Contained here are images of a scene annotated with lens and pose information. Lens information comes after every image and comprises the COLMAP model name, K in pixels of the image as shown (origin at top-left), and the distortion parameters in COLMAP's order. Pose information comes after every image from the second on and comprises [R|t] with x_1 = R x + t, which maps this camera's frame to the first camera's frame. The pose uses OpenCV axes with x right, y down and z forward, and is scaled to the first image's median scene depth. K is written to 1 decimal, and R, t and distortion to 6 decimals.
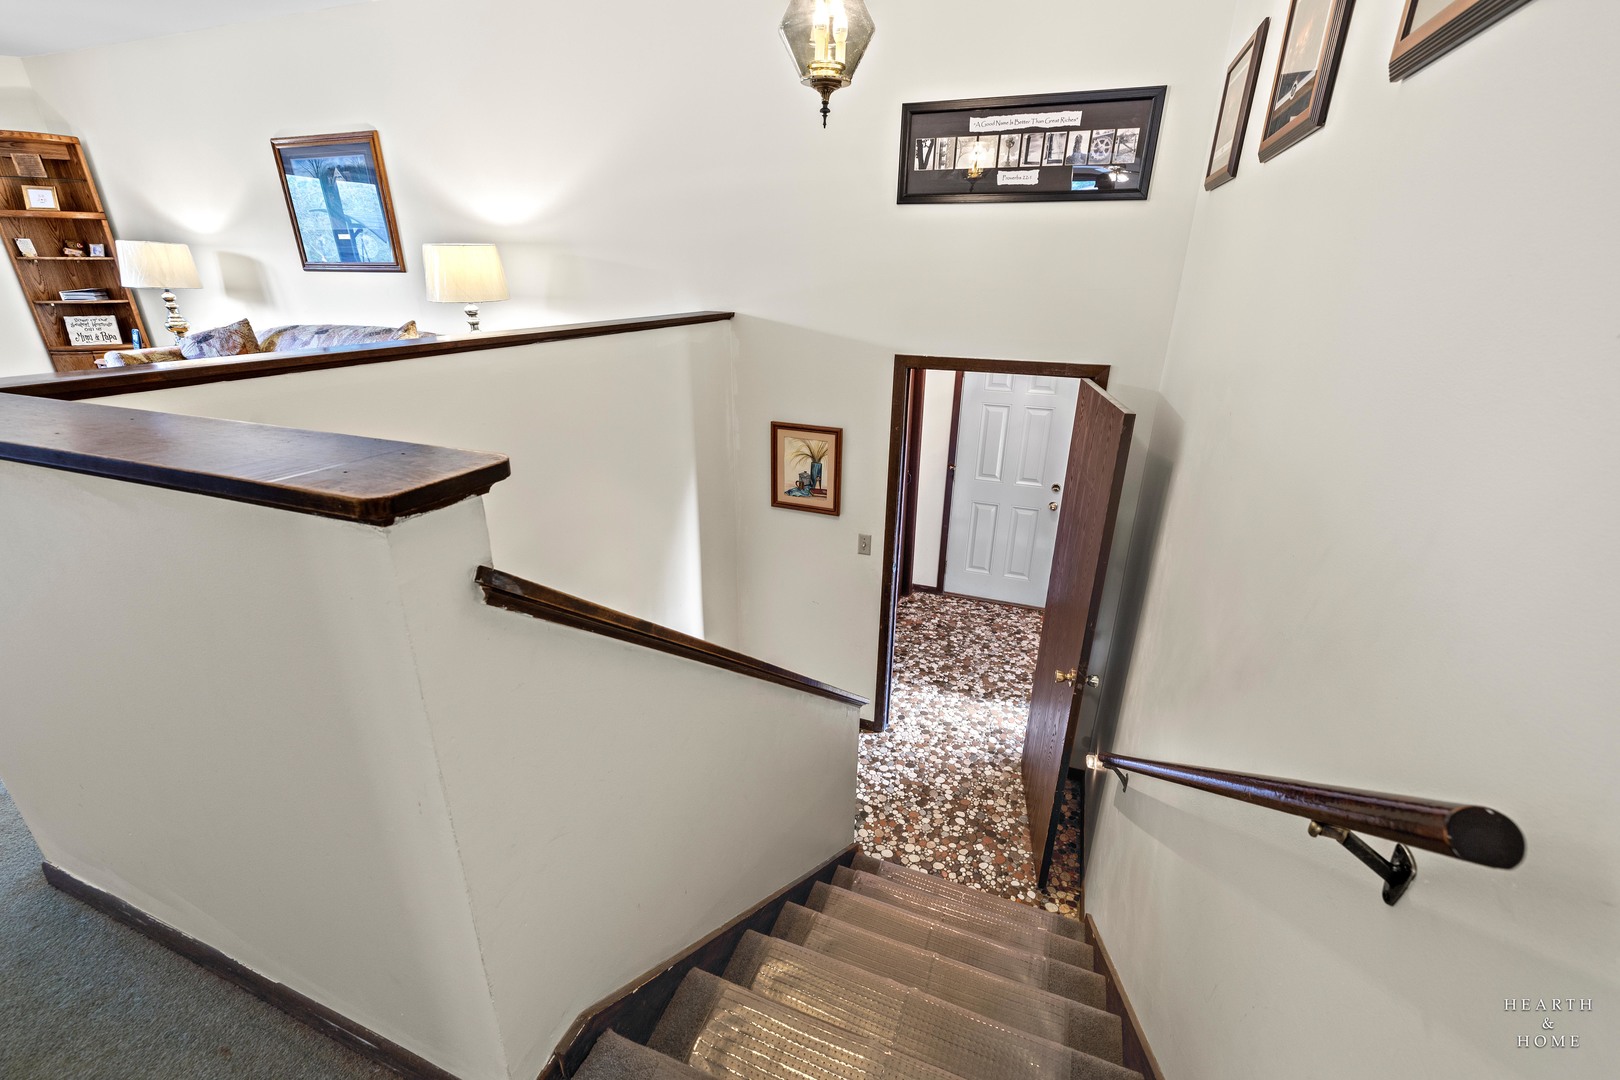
lens RADIAL K [[685.6, 0, 809.3], [0, 685.6, 548.6], [0, 0, 1]] dist [-0.001448, 0.000985]
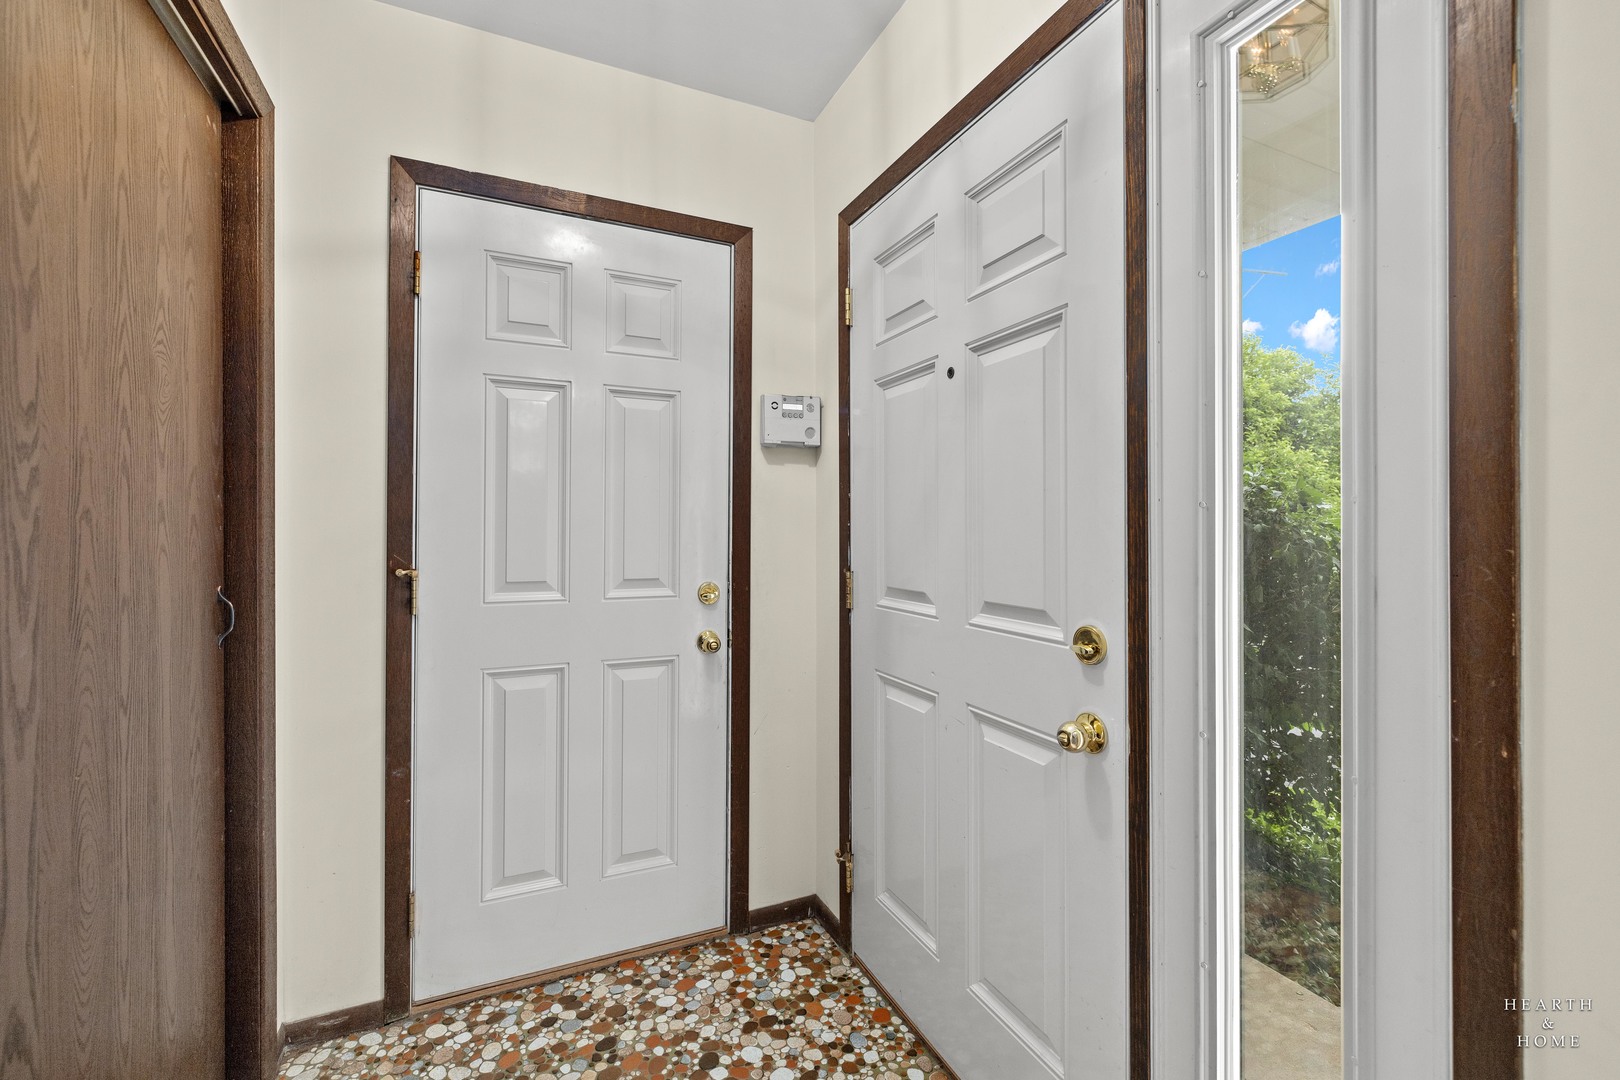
lens RADIAL K [[685.6, 0, 804.2], [0, 685.6, 530.1], [0, 0, 1]] dist [-0.001448, 0.000985]
pose [[0.709112, -0.000844, 0.705095, 0.110045], [0.270867, 0.923594, -0.271304, 0.000095], [-0.650992, 0.383372, 0.655160, 0.629151]]
